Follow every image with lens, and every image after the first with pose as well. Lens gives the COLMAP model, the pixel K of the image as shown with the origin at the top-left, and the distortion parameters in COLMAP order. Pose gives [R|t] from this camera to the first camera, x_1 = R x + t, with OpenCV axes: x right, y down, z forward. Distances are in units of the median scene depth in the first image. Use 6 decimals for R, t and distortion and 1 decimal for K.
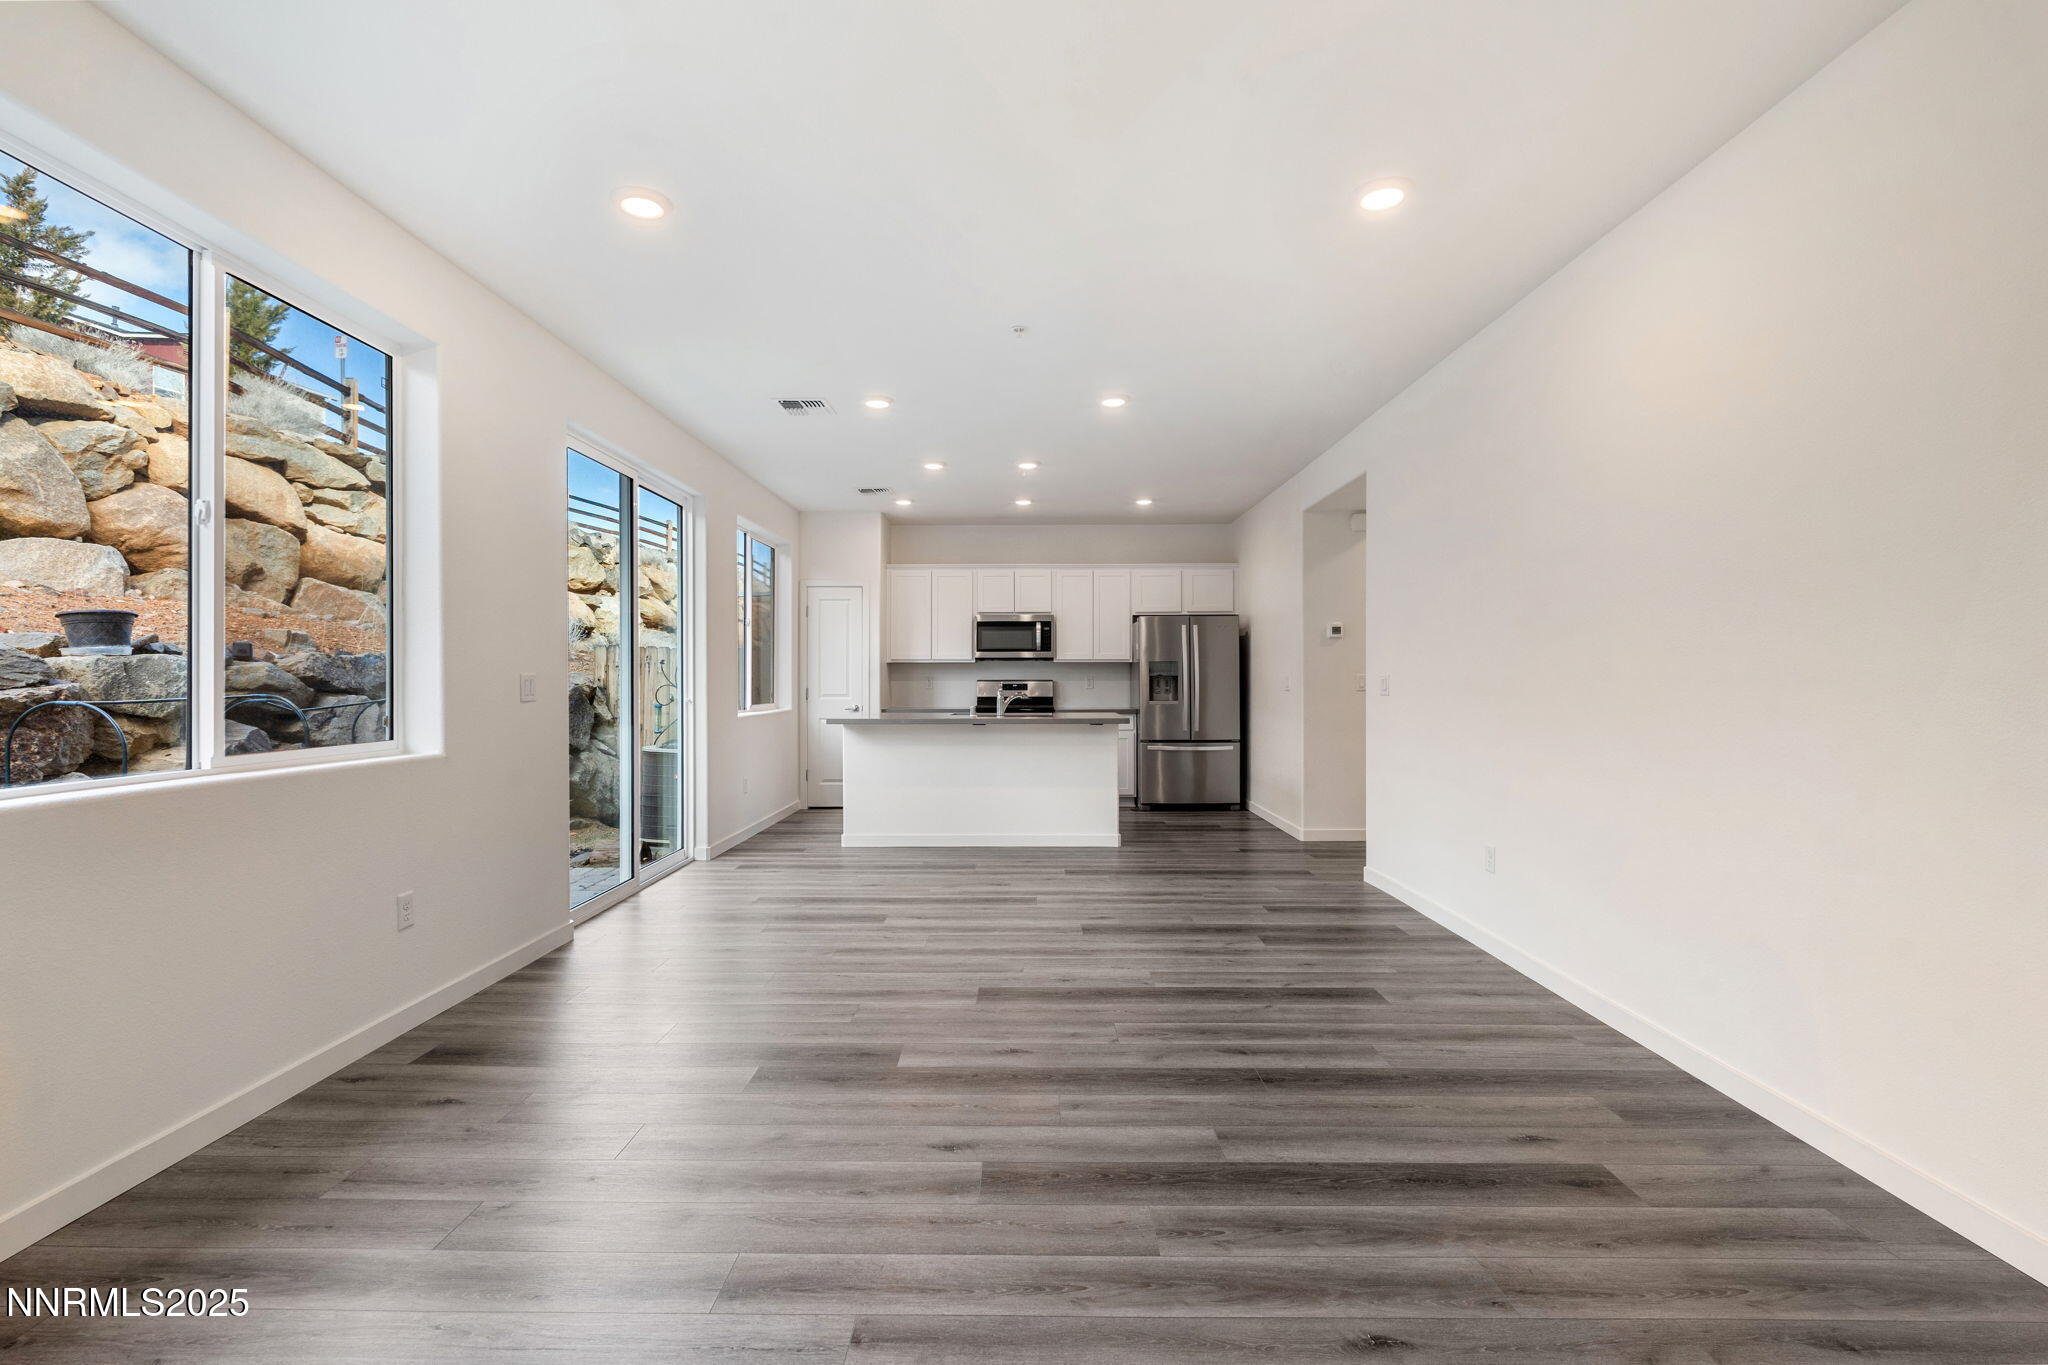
lens RADIAL K [[897.3, 0, 1021.3], [0, 897.3, 679.3], [0, 0, 1]] dist [-0.003047, -0.000164]
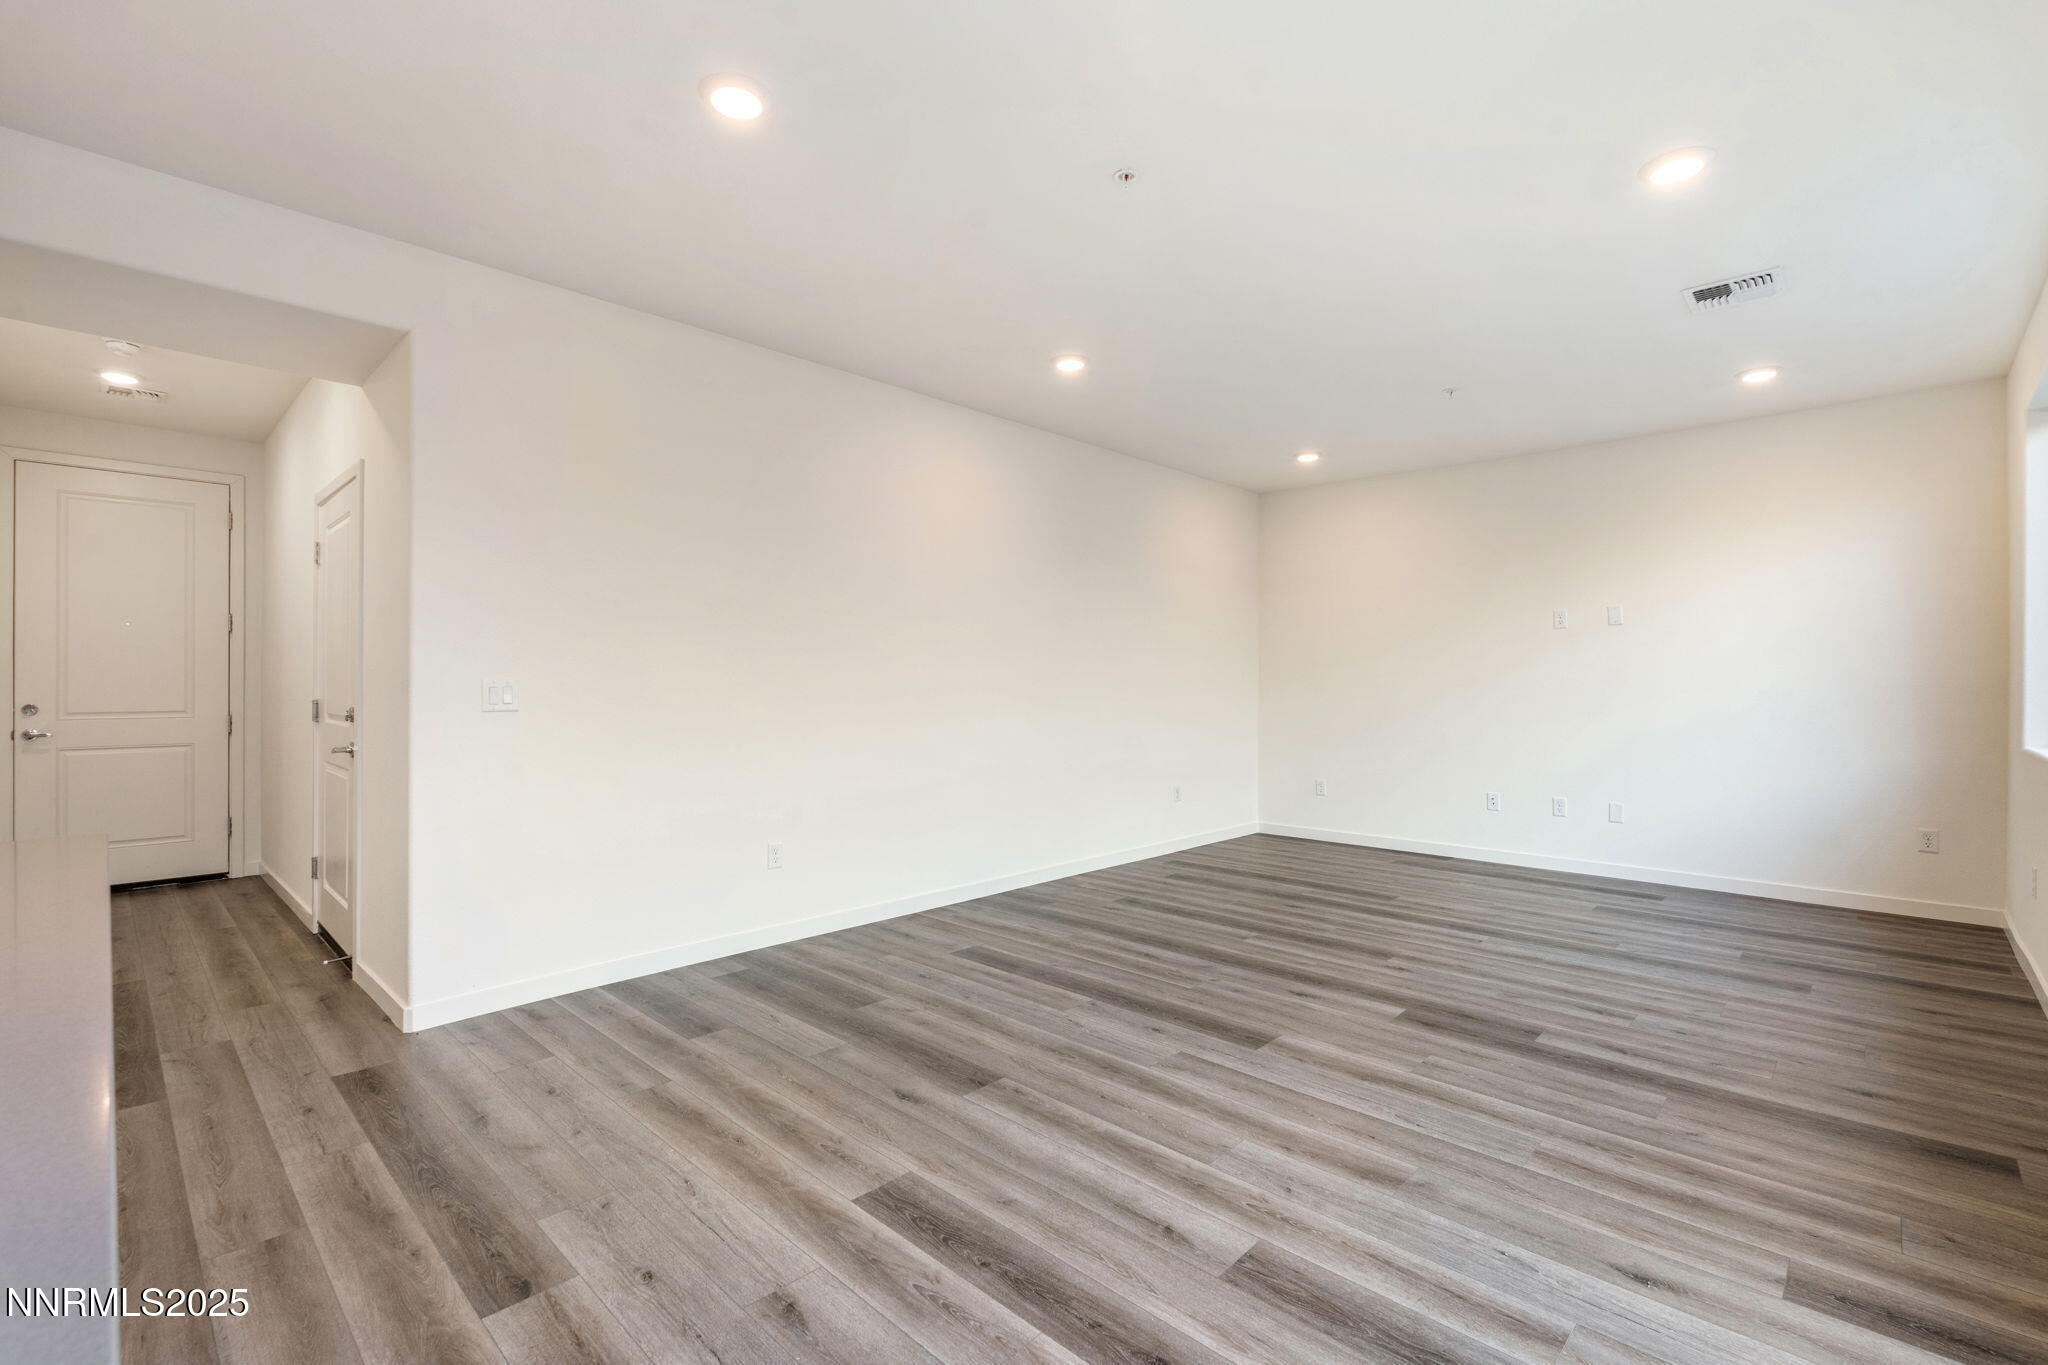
lens RADIAL K [[904.6, 0, 1014.9], [0, 904.6, 681.2], [0, 0, 1]] dist [-0.005094, 0.000057]
pose [[-0.721356, 0.001253, 0.692563, -0.323165], [0.001092, 0.999999, -0.000671, -0.003933], [-0.692563, 0.000272, -0.721357, 1.206648]]
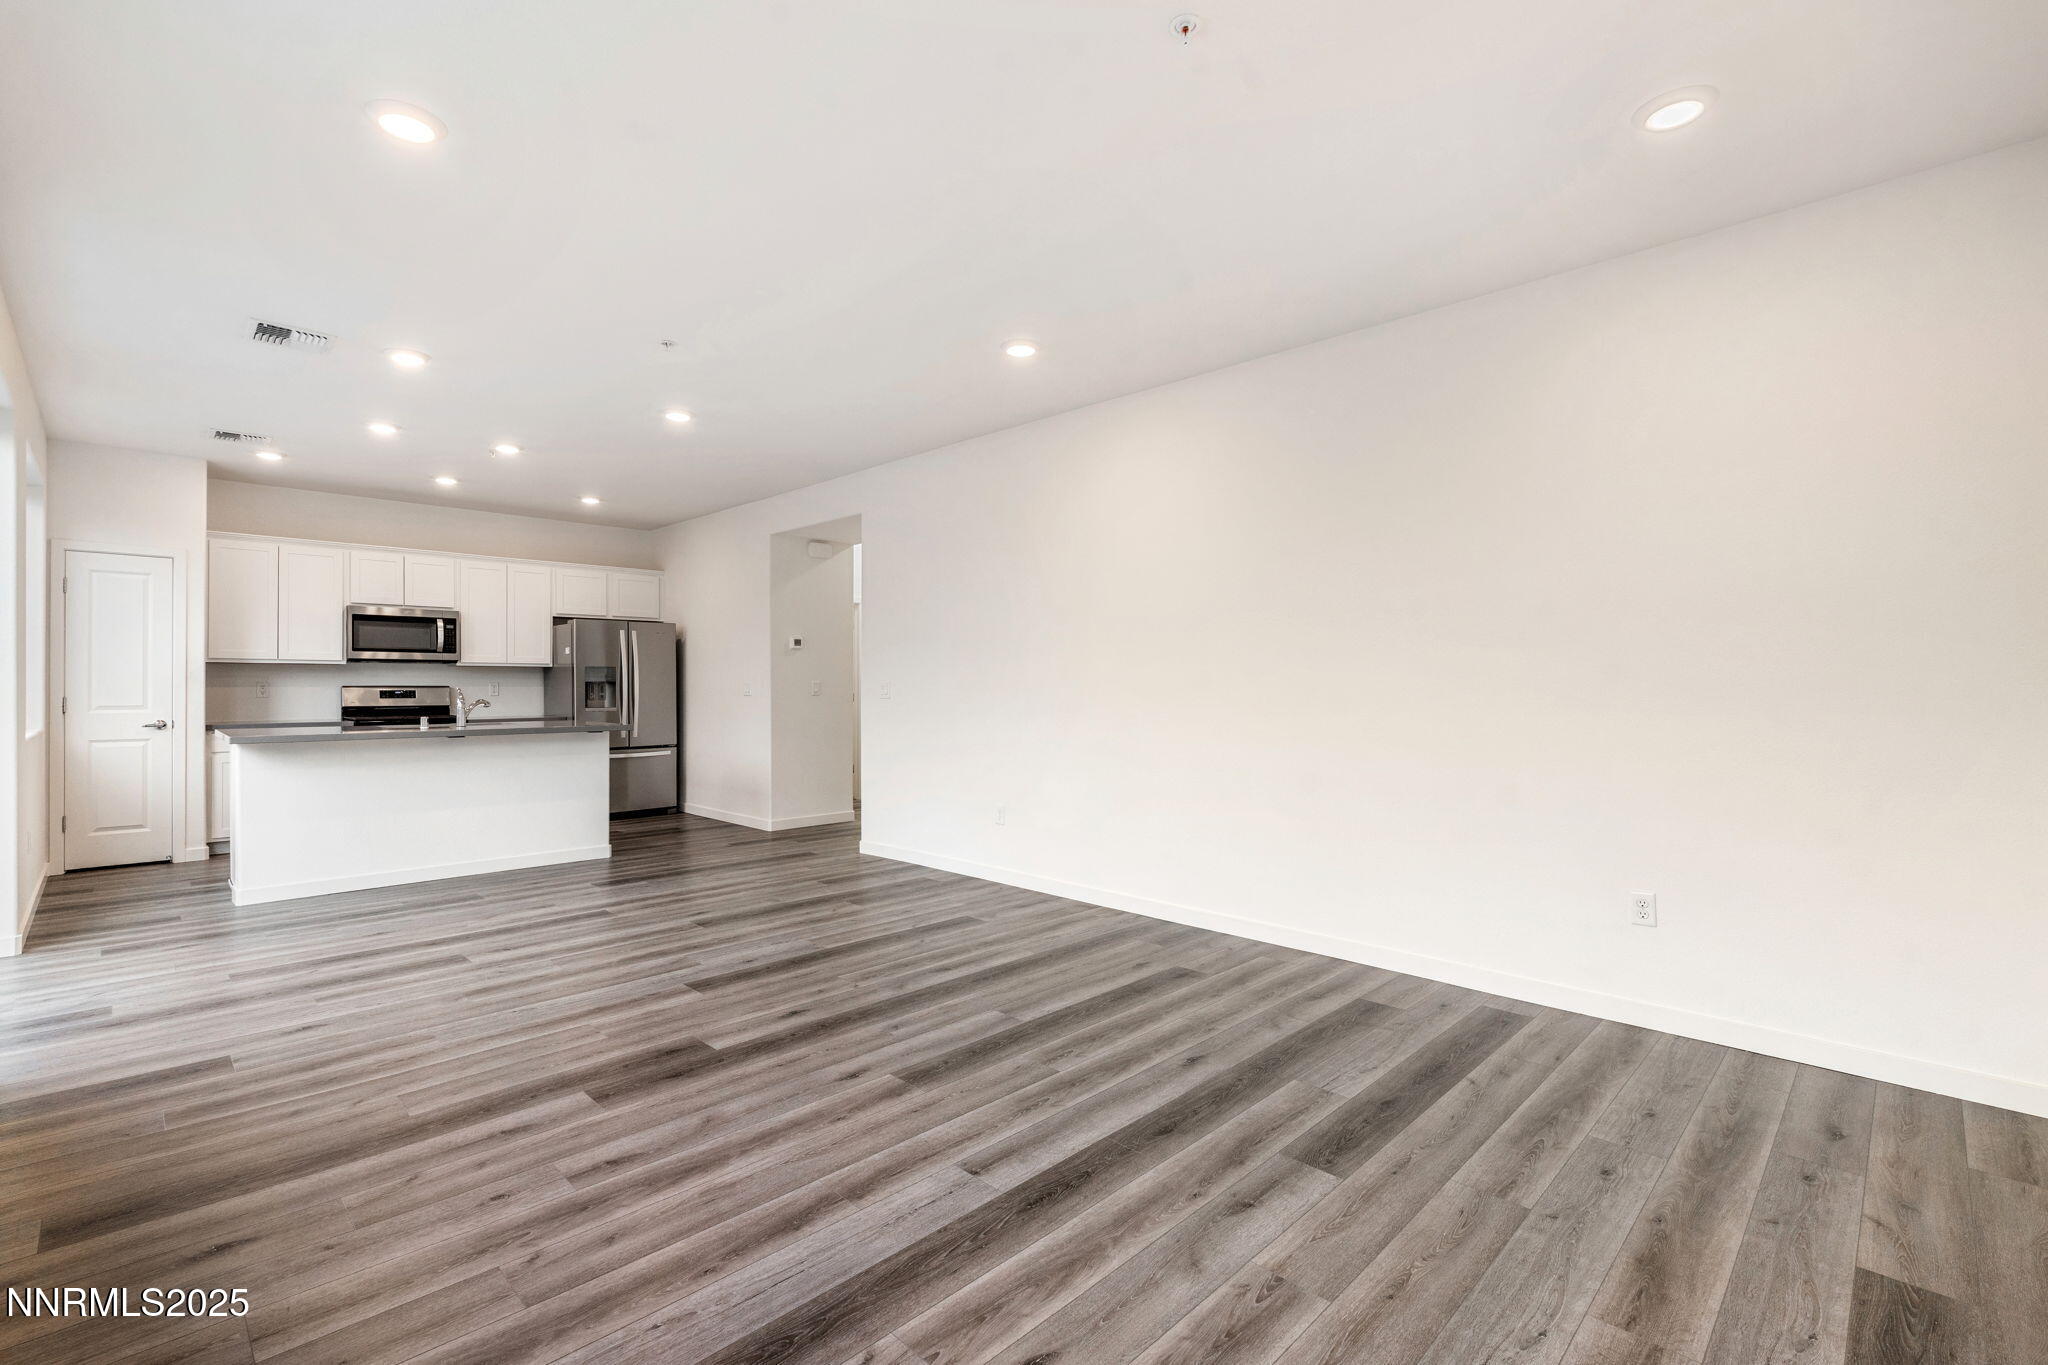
lens RADIAL K [[904.6, 0, 1014.9], [0, 904.6, 681.2], [0, 0, 1]] dist [-0.005094, 0.000057]
pose [[0.702047, 0.003965, 0.712119, -0.354285], [-0.000839, 0.999988, -0.004741, -0.000535], [-0.712130, 0.002731, 0.702042, -0.002903]]
